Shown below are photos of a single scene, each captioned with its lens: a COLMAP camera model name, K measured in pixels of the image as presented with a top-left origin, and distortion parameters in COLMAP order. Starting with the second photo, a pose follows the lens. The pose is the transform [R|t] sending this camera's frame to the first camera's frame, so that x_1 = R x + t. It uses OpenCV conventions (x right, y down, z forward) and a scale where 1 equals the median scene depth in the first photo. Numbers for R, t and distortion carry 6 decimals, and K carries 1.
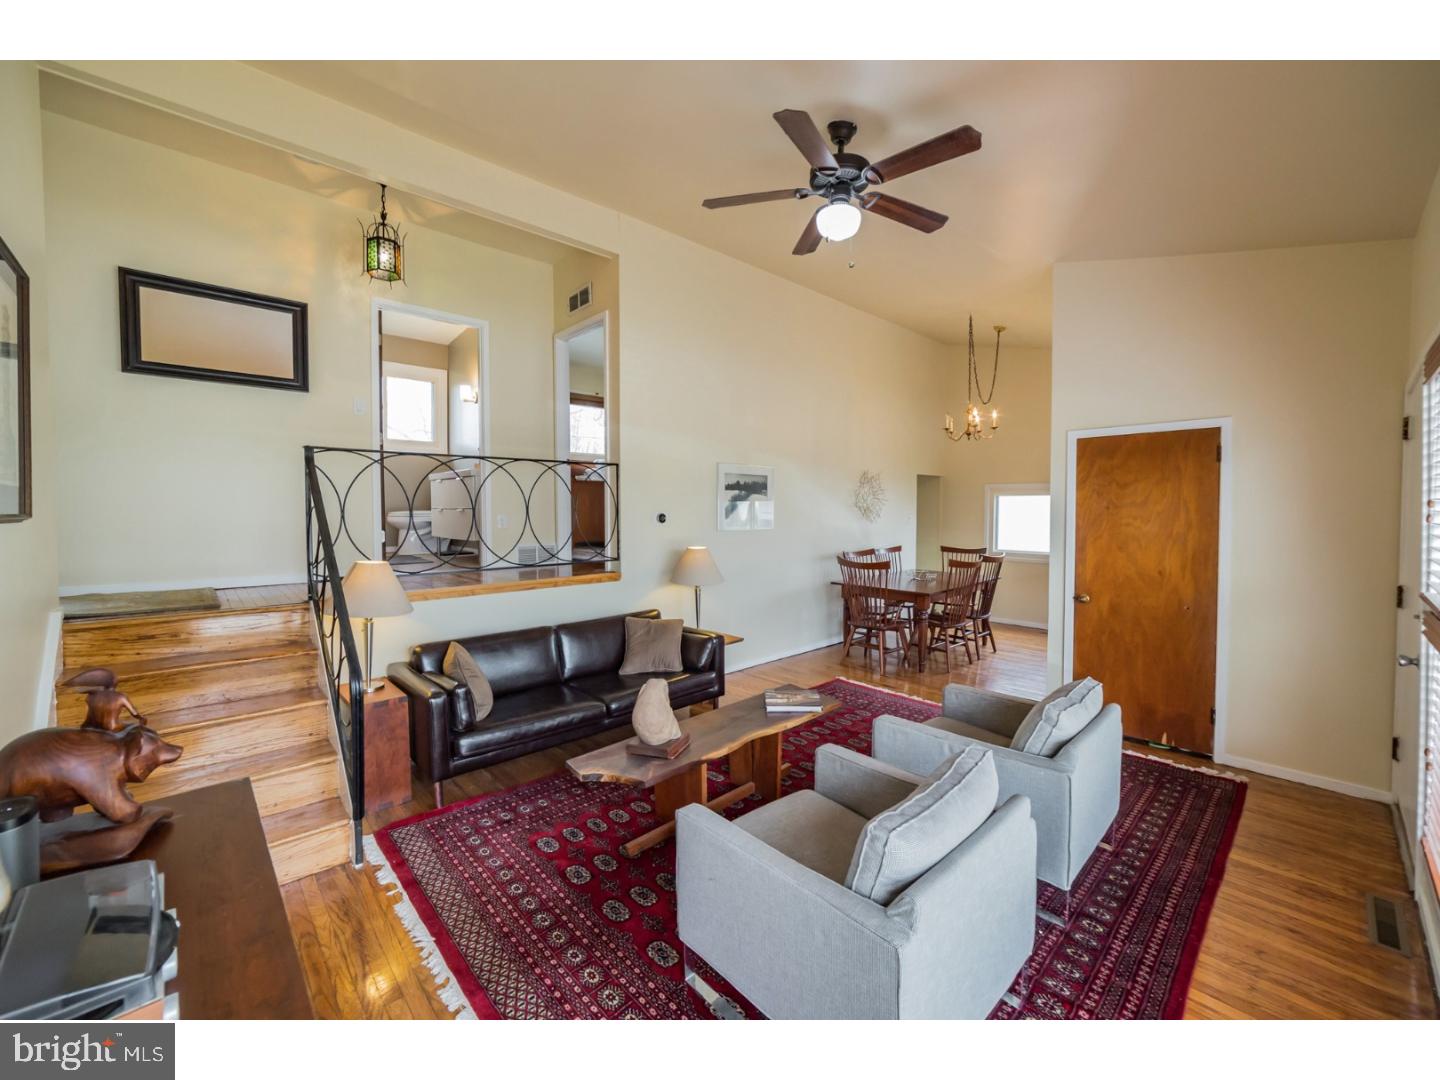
lens RADIAL K [[565.4, 0, 720.8], [0, 565.4, 534.8], [0, 0, 1]] dist [-0.016812, -0.000233]
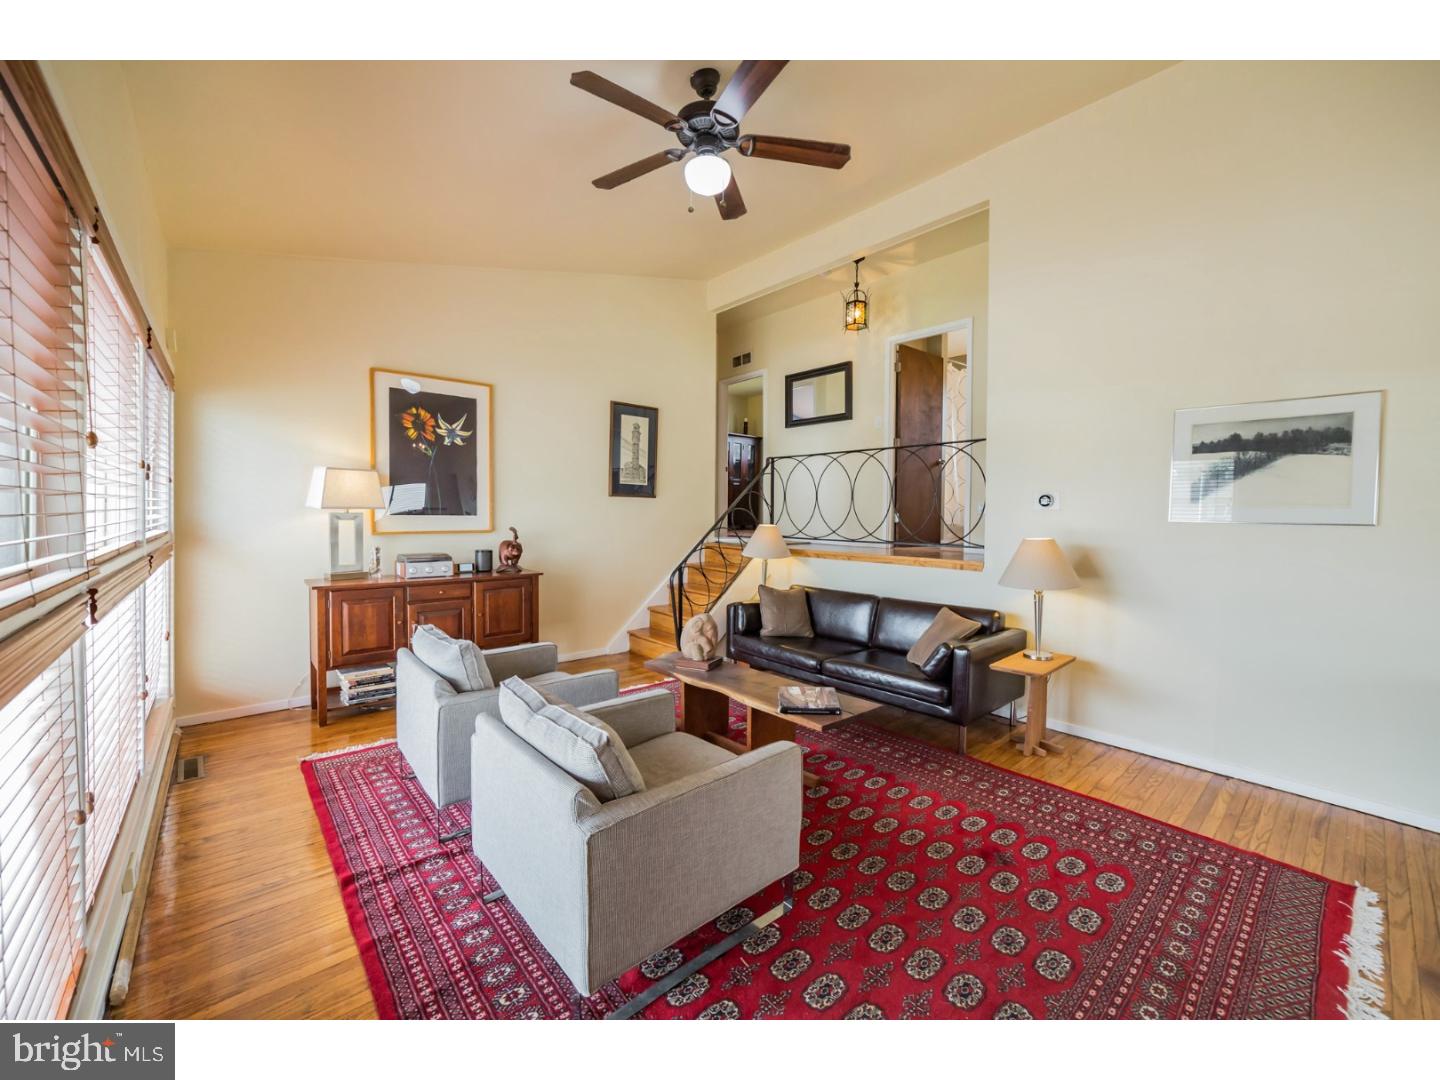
lens RADIAL K [[565.4, 0, 725.1], [0, 565.4, 530.5], [0, 0, 1]] dist [-0.016812, -0.000233]
pose [[-0.038296, 0.042874, -0.998346, 0.764304], [-0.045058, 0.997989, 0.044587, -0.004419], [0.998250, 0.046691, -0.036287, 0.677182]]
